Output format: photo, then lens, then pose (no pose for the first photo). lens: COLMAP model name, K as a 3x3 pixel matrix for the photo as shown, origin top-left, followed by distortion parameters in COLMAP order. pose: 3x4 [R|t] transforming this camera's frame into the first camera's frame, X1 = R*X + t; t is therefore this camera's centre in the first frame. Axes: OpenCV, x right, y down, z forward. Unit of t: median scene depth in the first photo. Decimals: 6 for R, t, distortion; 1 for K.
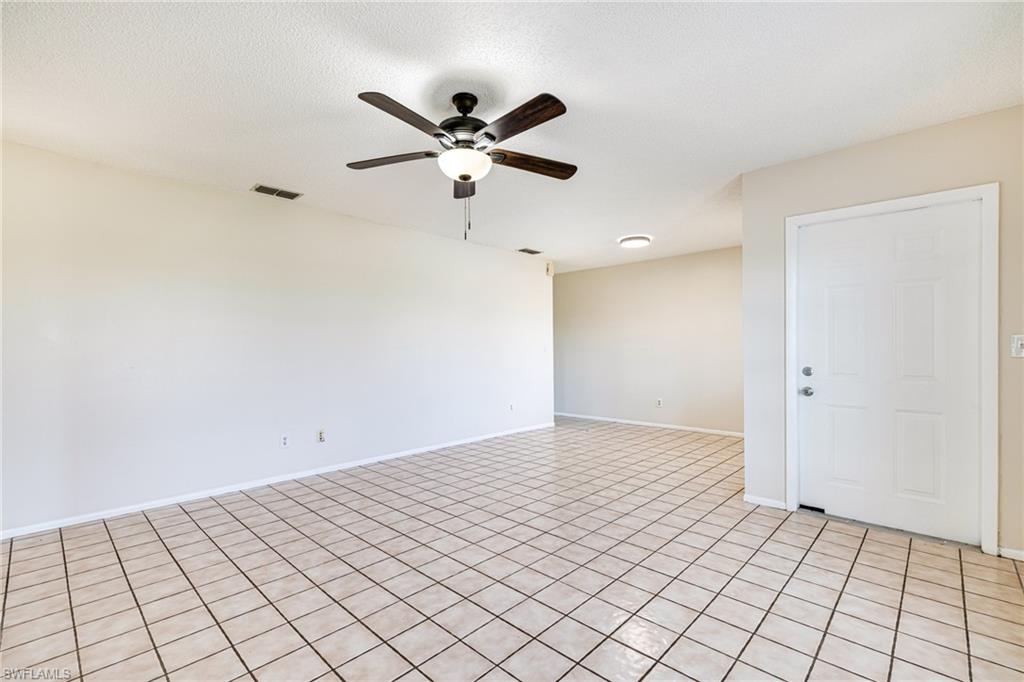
lens RADIAL K [[451.2, 0, 512.3], [0, 451.2, 343.6], [0, 0, 1]] dist [0.001062, -0.000051]
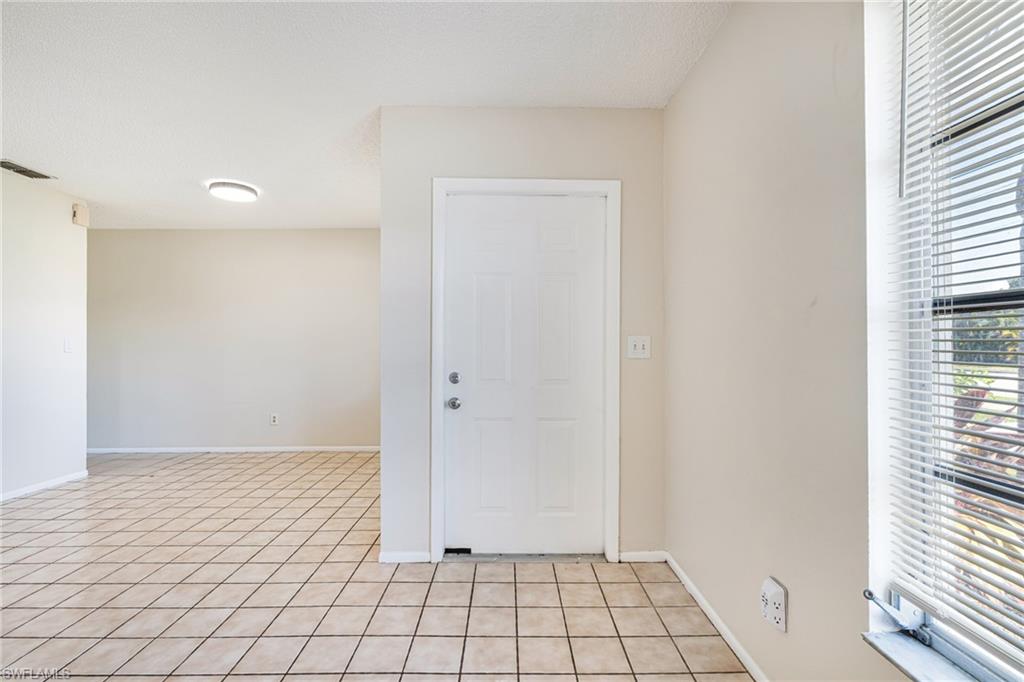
lens RADIAL K [[465.2, 0, 502.6], [0, 465.2, 342.9], [0, 0, 1]] dist [0.003628, 0.000227]
pose [[0.737629, 0.005666, 0.675183, 0.162583], [-0.009061, 0.999958, 0.001508, -0.002379], [-0.675146, -0.007230, 0.737649, 0.338035]]
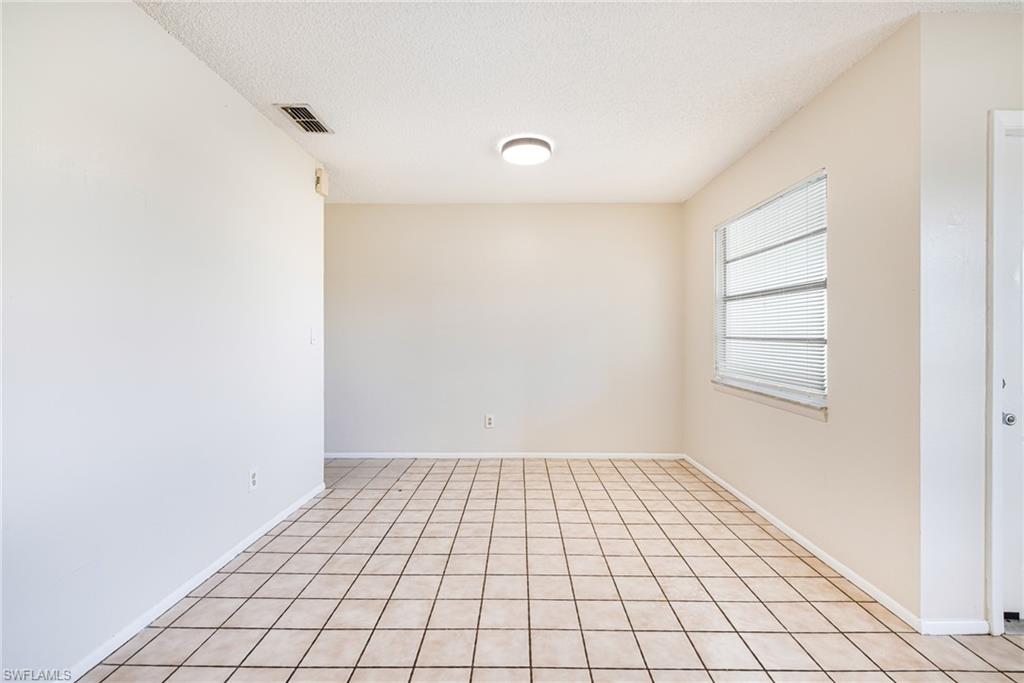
lens RADIAL K [[464.0, 0, 517.7], [0, 464.0, 331.4], [0, 0, 1]] dist [0.008402, -0.000786]
pose [[0.737987, 0.014170, 0.674667, -0.209543], [-0.013058, 0.999892, -0.006717, 0.007426], [-0.674689, -0.003852, 0.738092, 0.947134]]
